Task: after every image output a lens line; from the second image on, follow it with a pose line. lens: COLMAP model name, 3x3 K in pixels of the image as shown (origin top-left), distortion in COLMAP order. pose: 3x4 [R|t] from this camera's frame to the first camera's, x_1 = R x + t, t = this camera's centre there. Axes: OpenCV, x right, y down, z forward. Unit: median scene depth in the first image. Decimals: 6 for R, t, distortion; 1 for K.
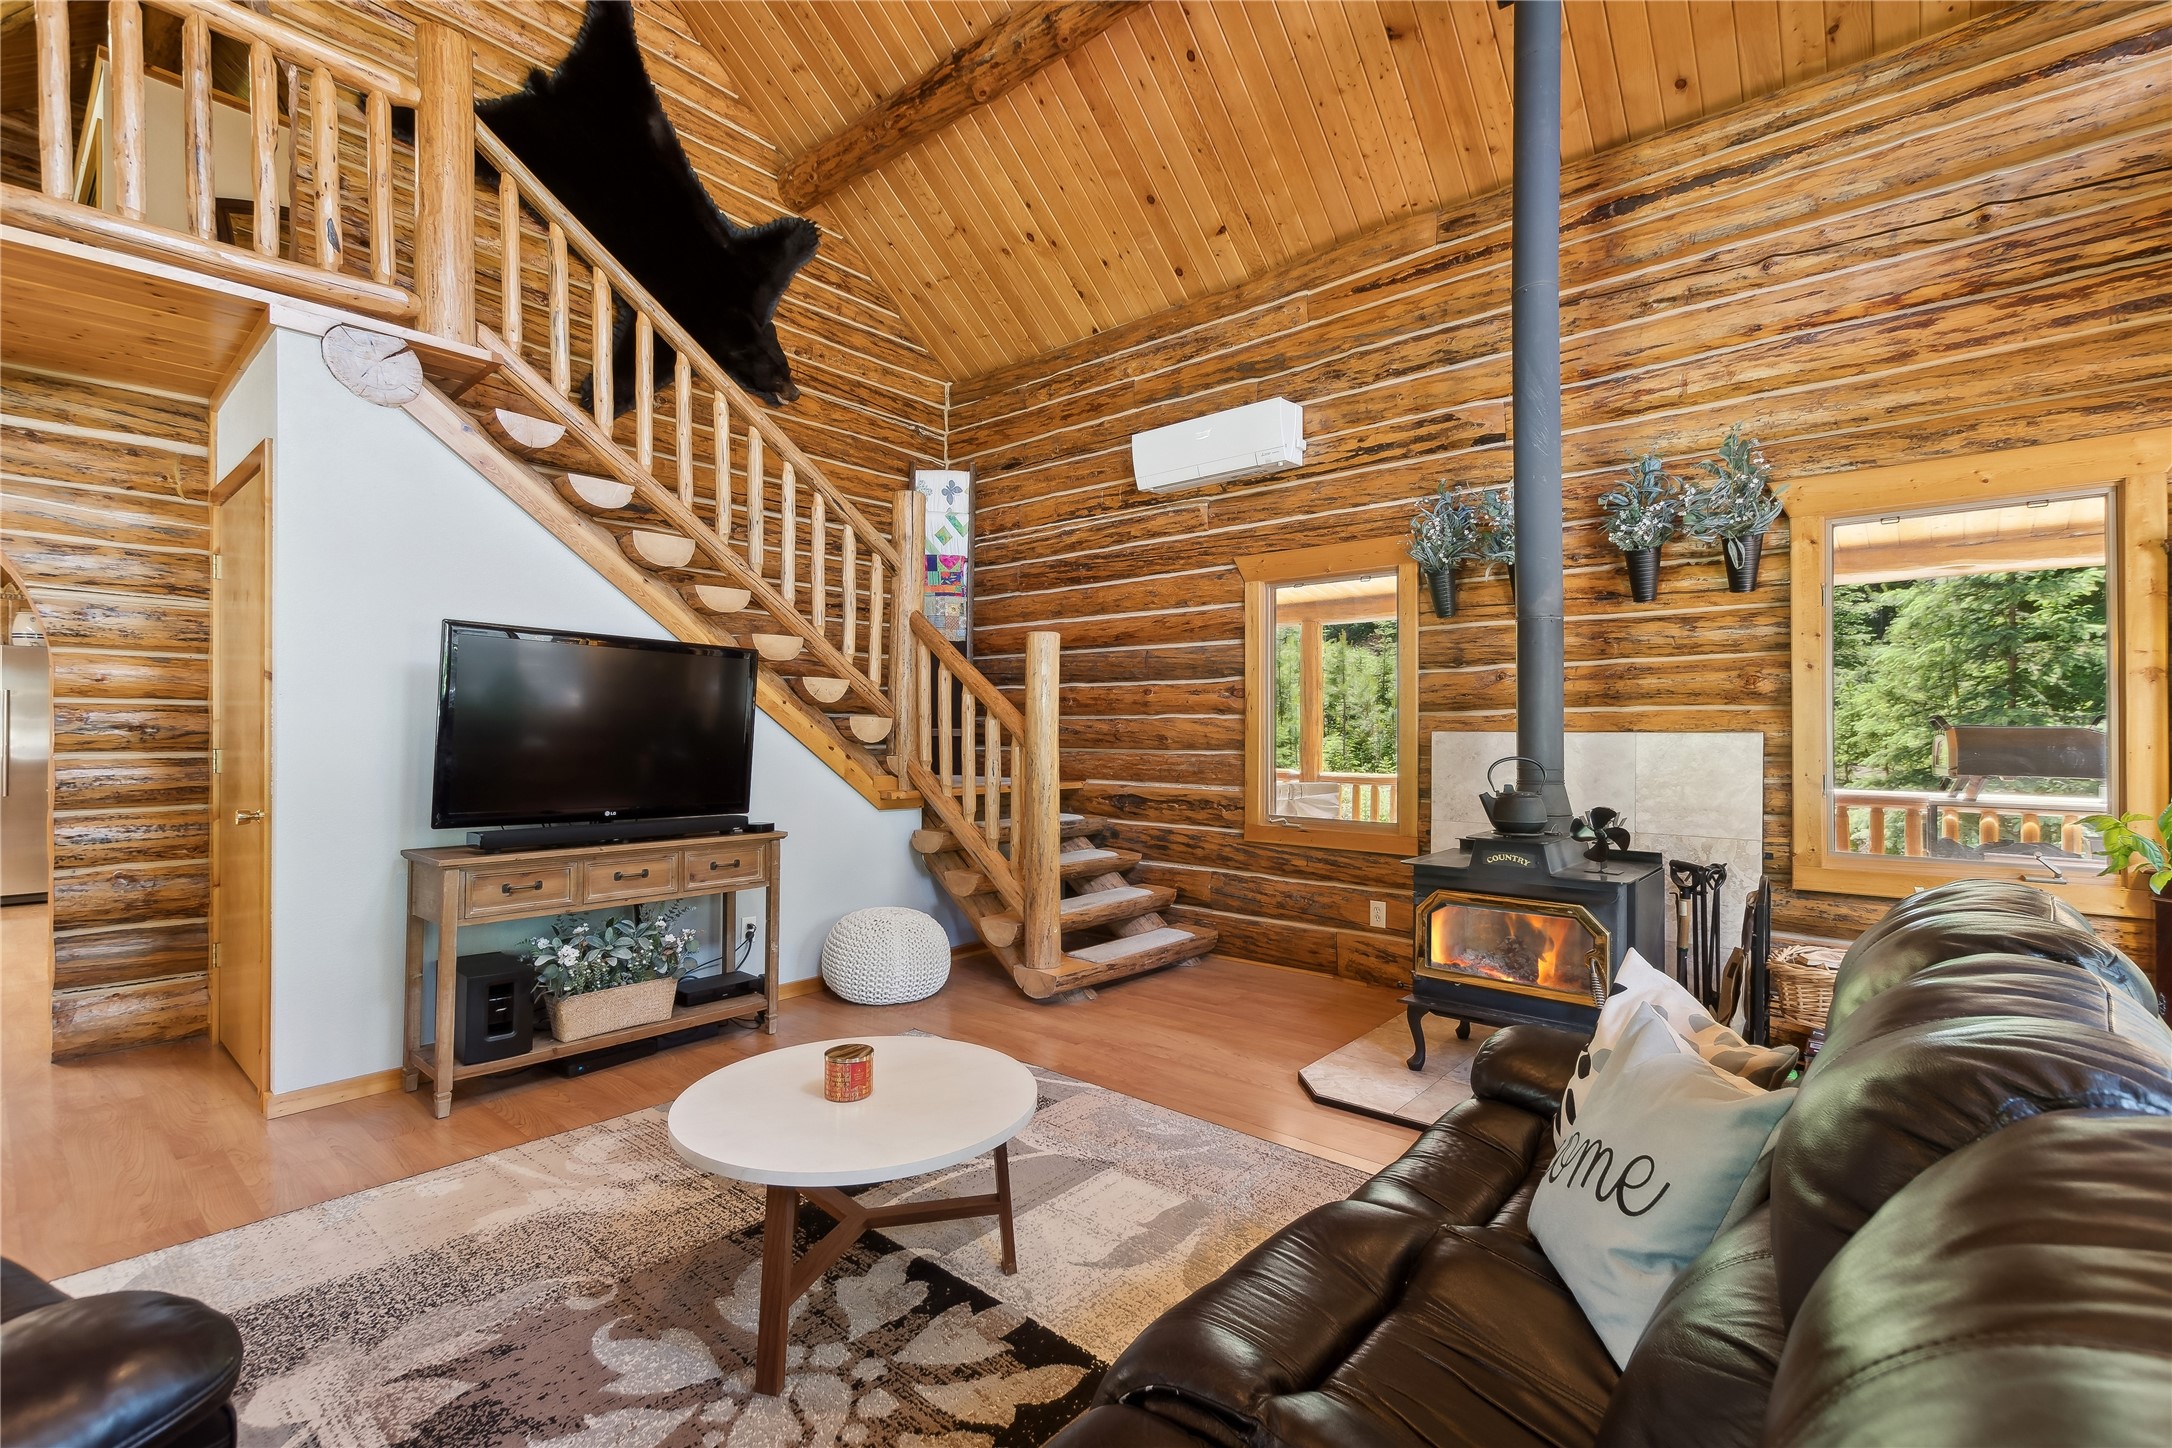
lens RADIAL K [[957.8, 0, 1101.6], [0, 957.8, 731.3], [0, 0, 1]] dist [0.009109, -0.003947]
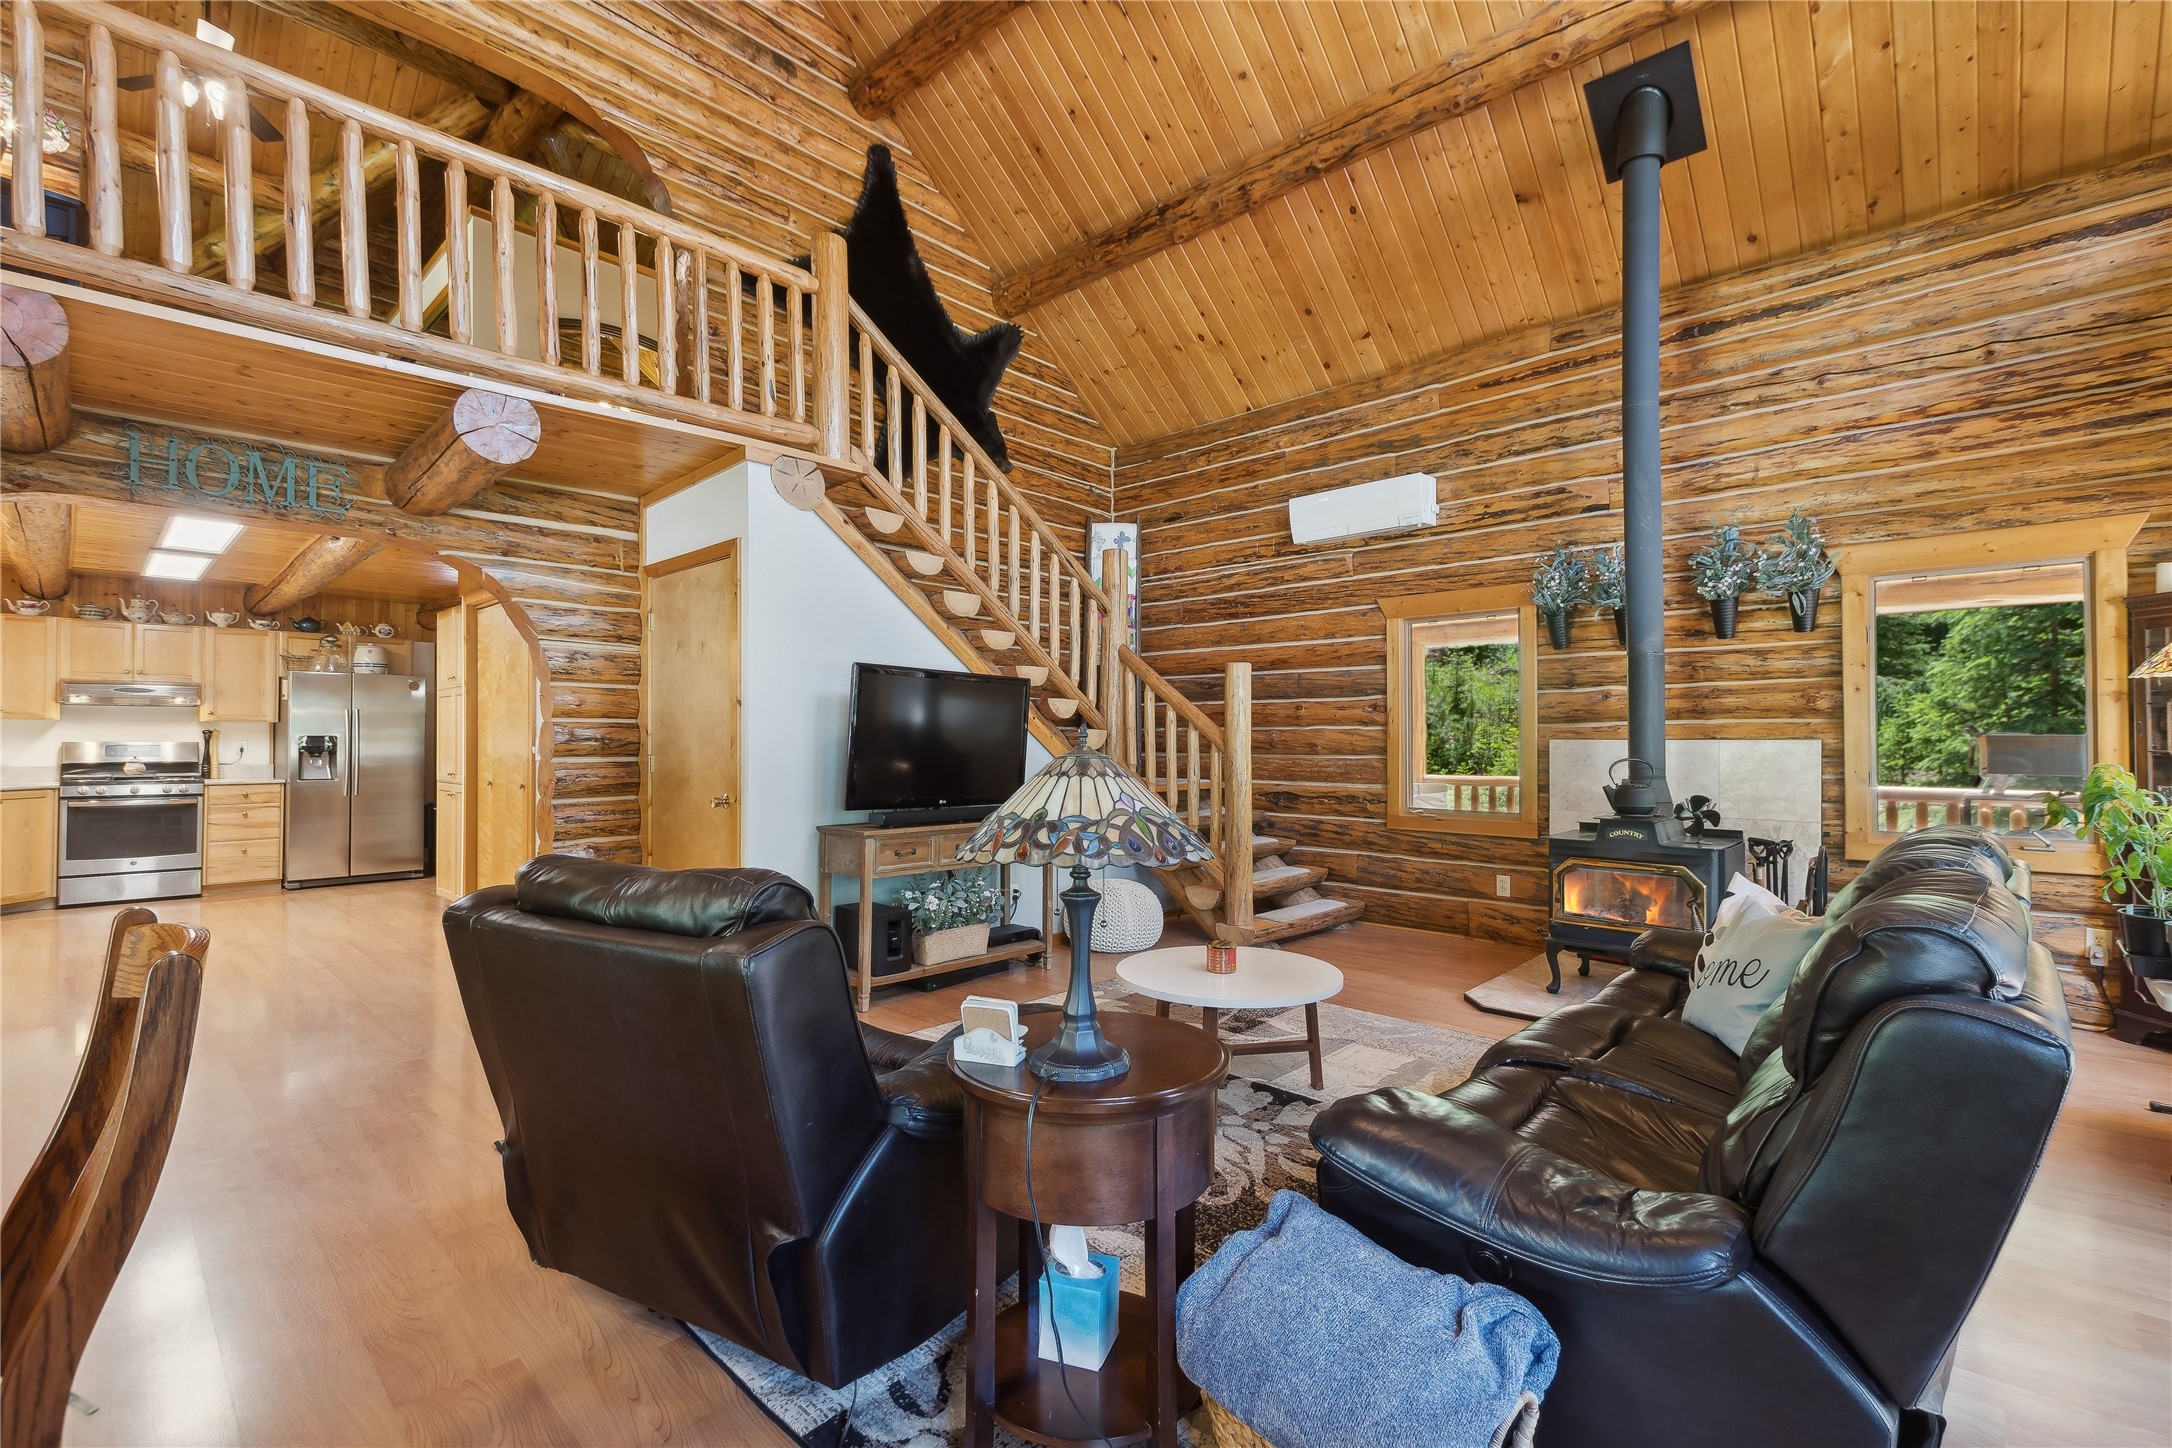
lens RADIAL K [[957.8, 0, 1097.3], [0, 957.8, 733.1], [0, 0, 1]] dist [0.009109, -0.003947]
pose [[0.998906, -0.003001, -0.046659, -0.223818], [0.002687, 0.999973, -0.006799, -0.001667], [0.046678, 0.006666, 0.998888, -0.336546]]
